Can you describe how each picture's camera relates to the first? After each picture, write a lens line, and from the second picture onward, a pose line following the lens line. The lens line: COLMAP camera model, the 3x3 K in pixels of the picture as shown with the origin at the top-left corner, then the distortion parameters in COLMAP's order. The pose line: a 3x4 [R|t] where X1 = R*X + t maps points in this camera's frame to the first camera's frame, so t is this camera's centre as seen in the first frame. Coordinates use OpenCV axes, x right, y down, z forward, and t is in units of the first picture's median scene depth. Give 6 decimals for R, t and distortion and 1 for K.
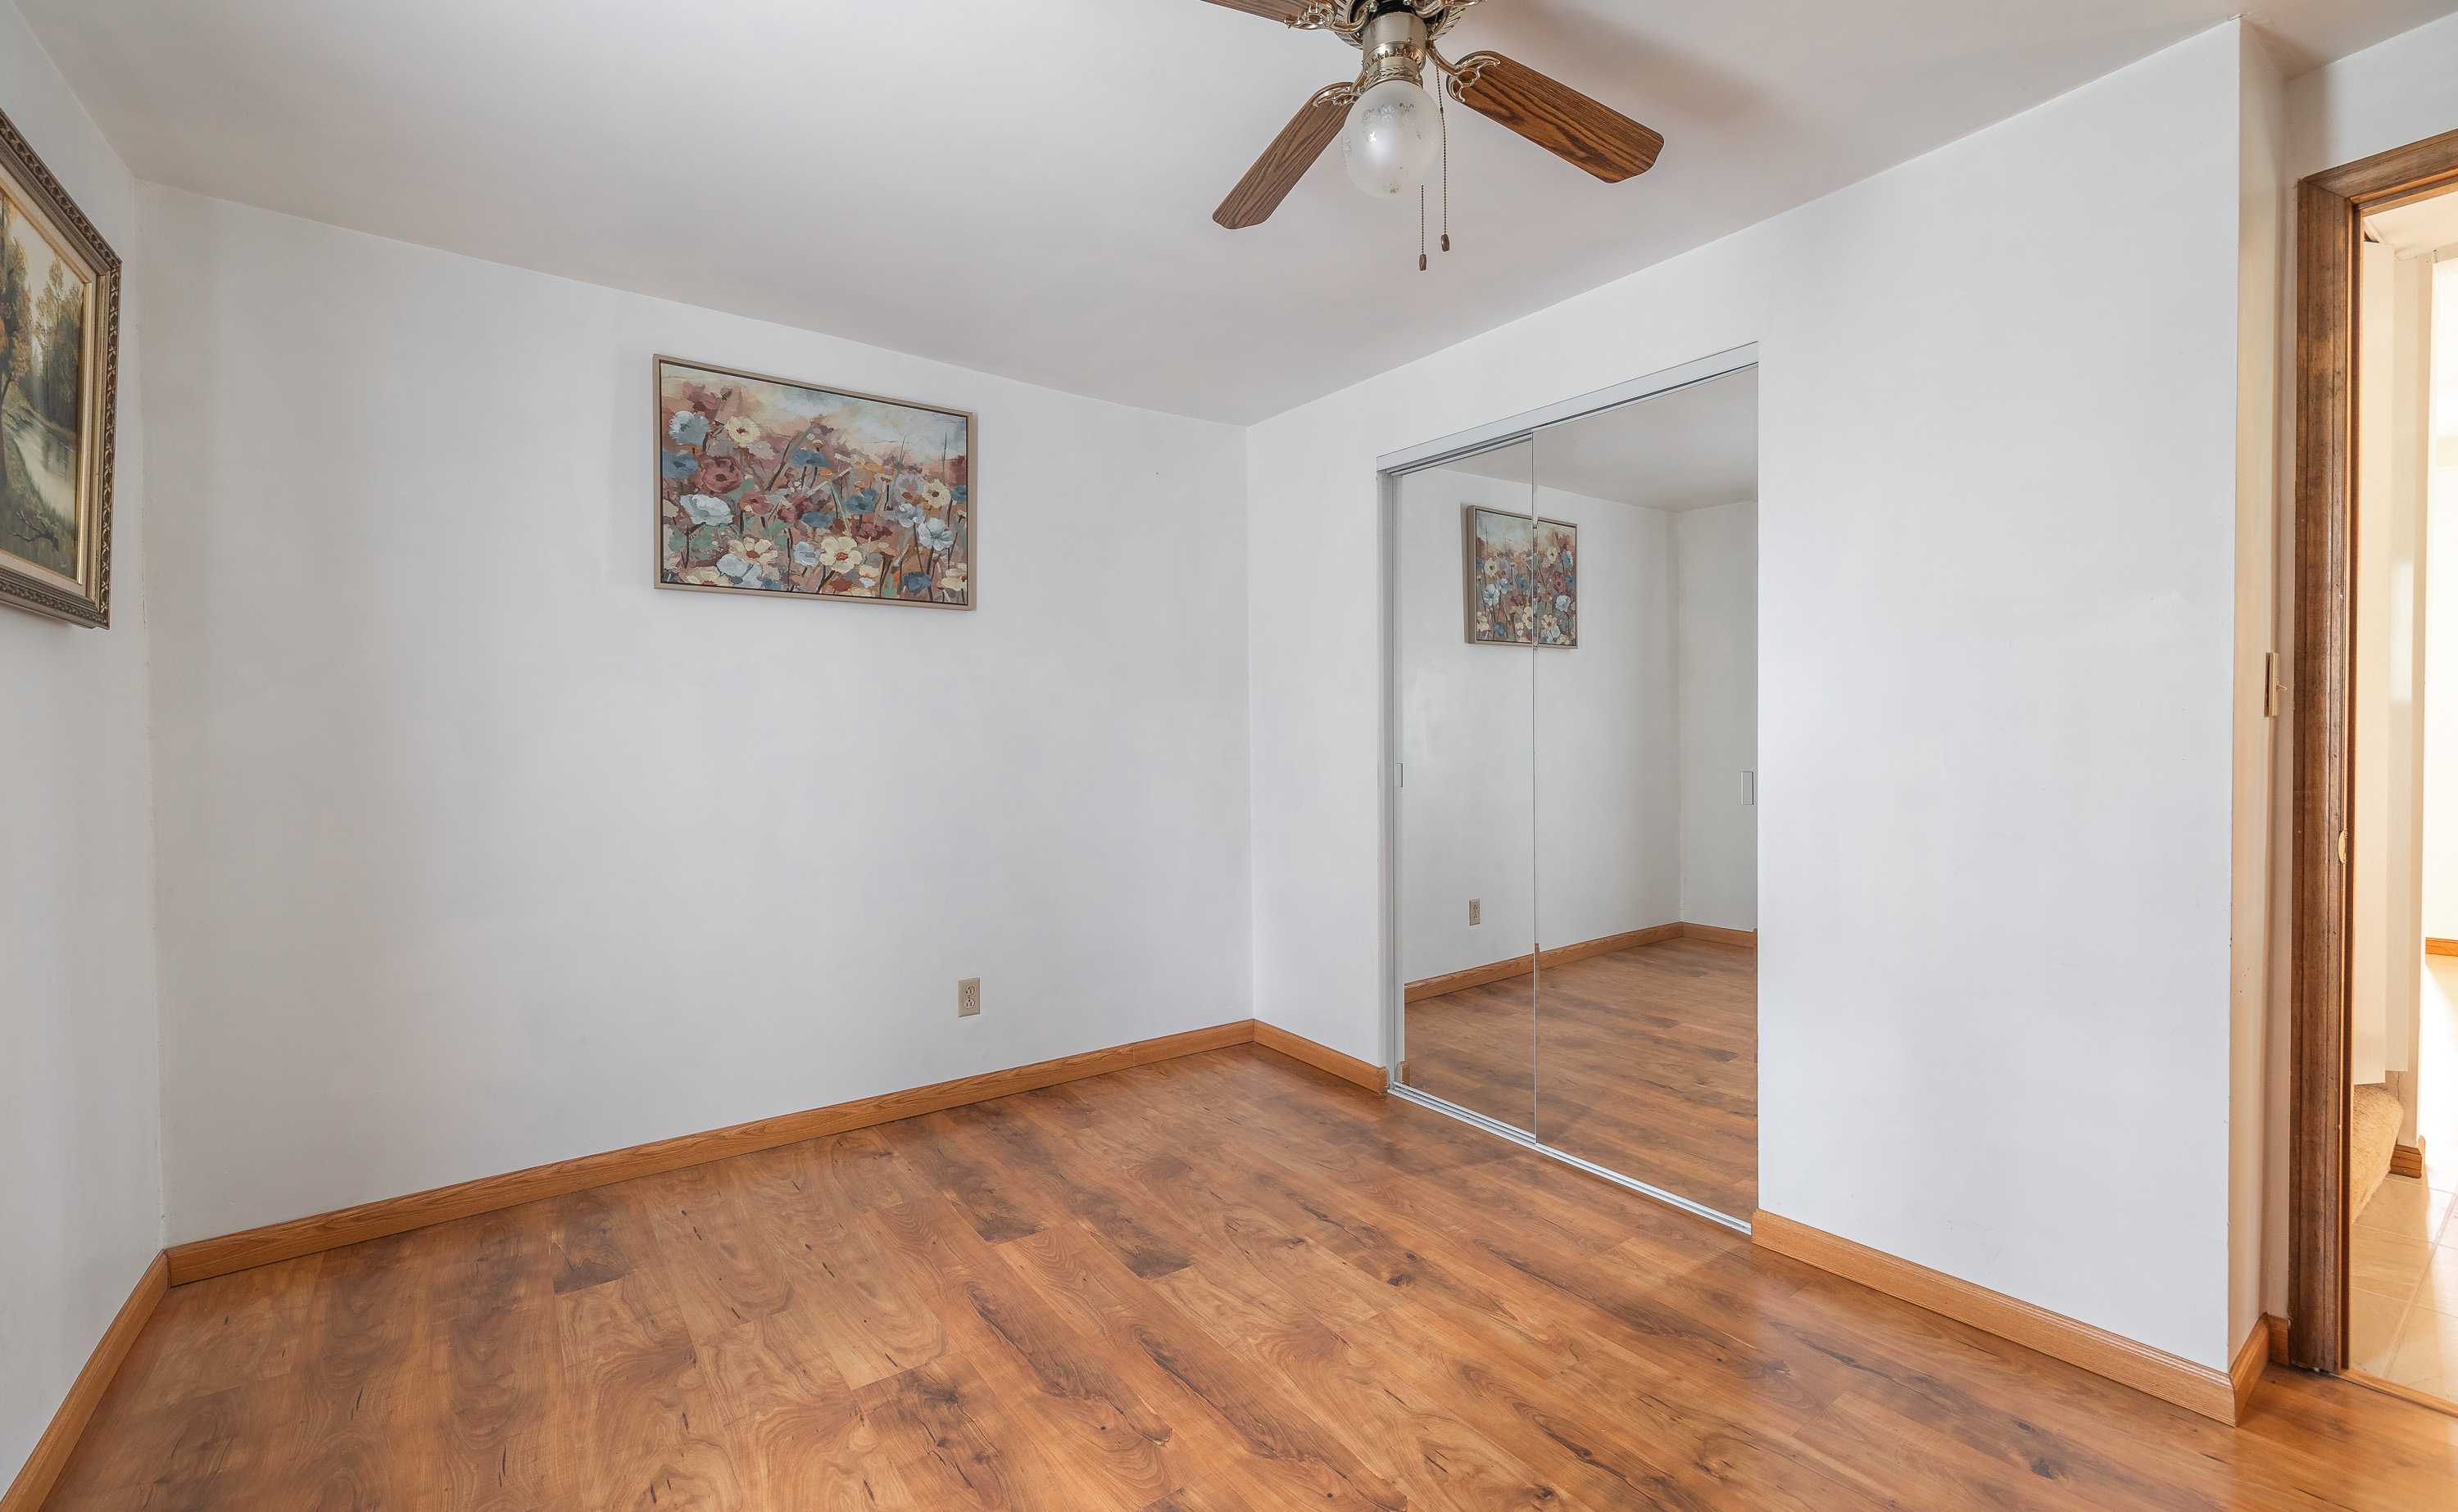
lens RADIAL K [[1015.6, 0, 1229.0], [0, 1015.6, 756.0], [0, 0, 1]] dist [0.000550, -0.000082]
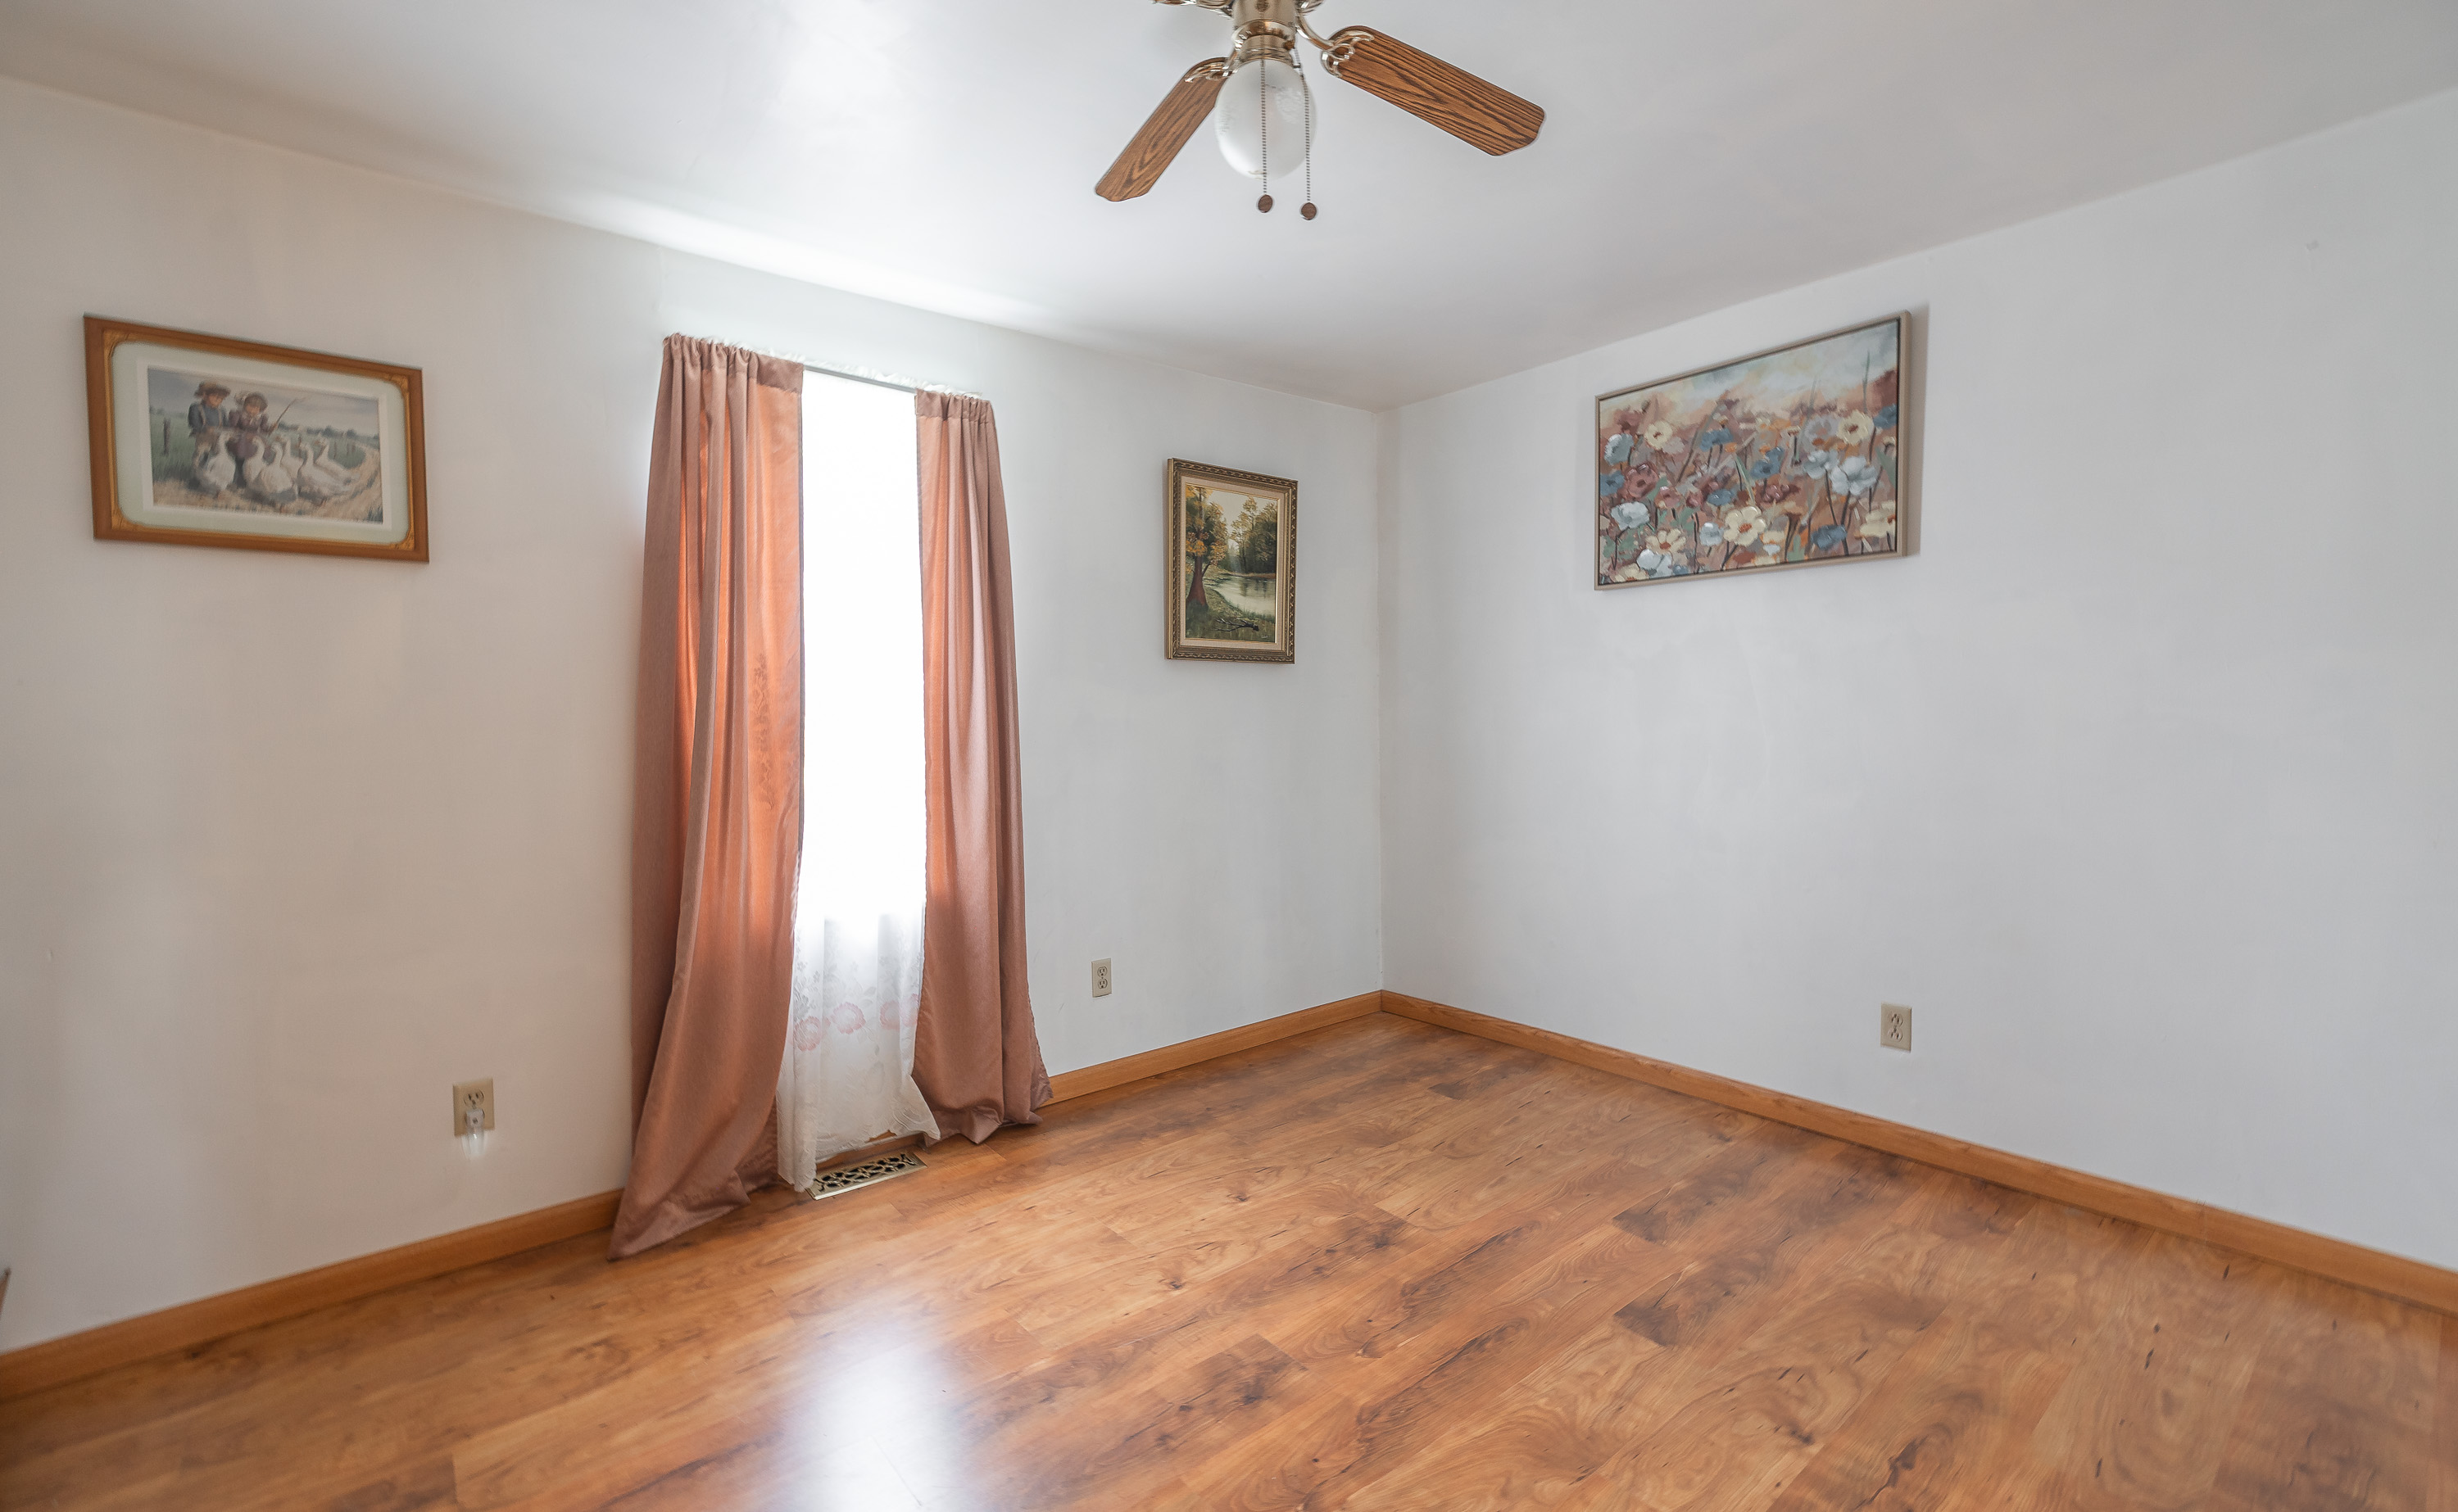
lens RADIAL K [[1015.6, 0, 1229.0], [0, 1015.6, 756.0], [0, 0, 1]] dist [0.000550, -0.000082]
pose [[0.068825, 0.045182, -0.996605, 0.597941], [-0.006964, 0.998971, 0.044809, -0.018354], [0.997604, 0.003856, 0.069068, 0.459357]]
